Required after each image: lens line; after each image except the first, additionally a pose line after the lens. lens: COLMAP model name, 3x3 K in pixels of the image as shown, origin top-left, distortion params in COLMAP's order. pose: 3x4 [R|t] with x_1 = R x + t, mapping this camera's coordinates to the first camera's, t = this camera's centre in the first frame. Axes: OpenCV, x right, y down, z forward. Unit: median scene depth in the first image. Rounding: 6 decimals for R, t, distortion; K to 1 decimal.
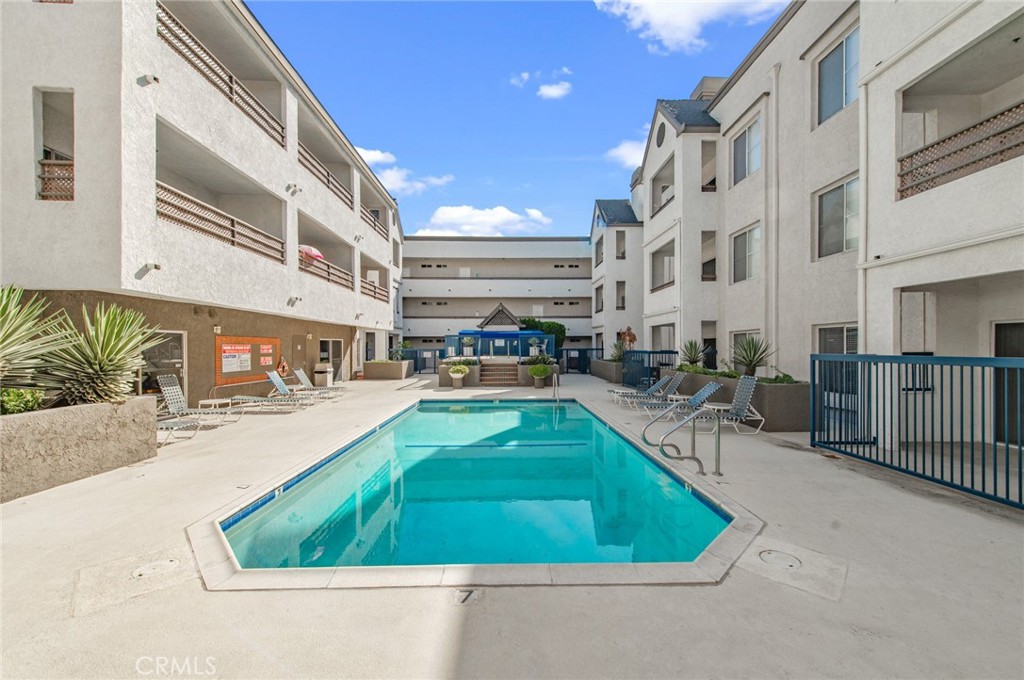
lens RADIAL K [[403.4, 0, 512.8], [0, 403.4, 344.8], [0, 0, 1]] dist [0.010797, -0.001792]
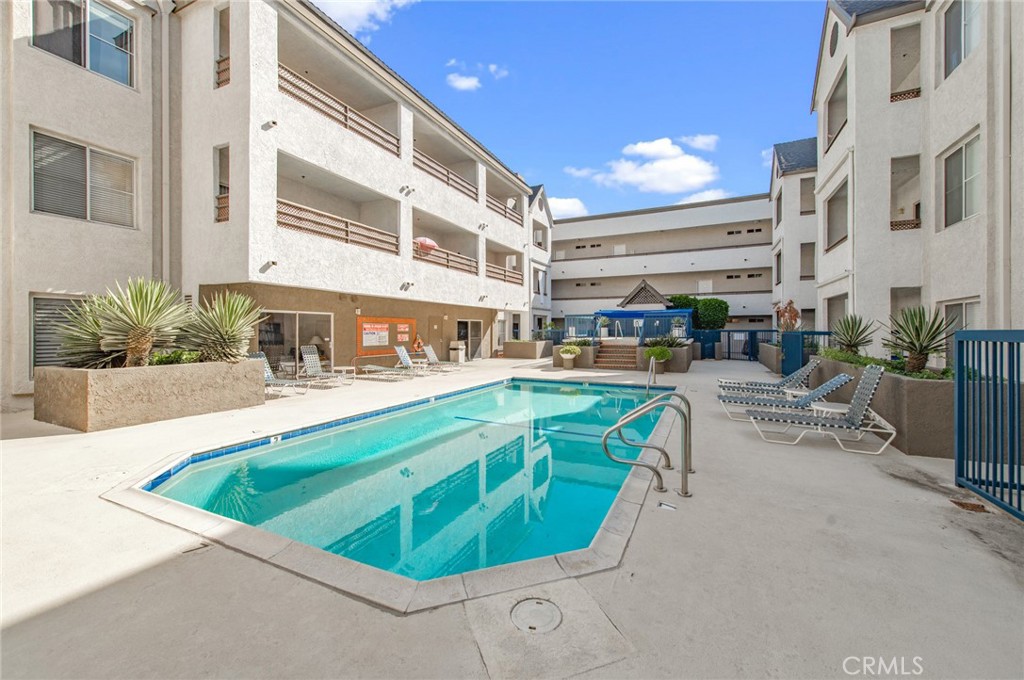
lens RADIAL K [[403.4, 0, 510.3], [0, 403.4, 326.7], [0, 0, 1]] dist [0.010797, -0.001792]
pose [[0.891286, -0.000506, -0.453441, 0.243578], [-0.000739, 0.999996, -0.002569, 0.011678], [0.453441, 0.002625, 0.891283, 0.097185]]
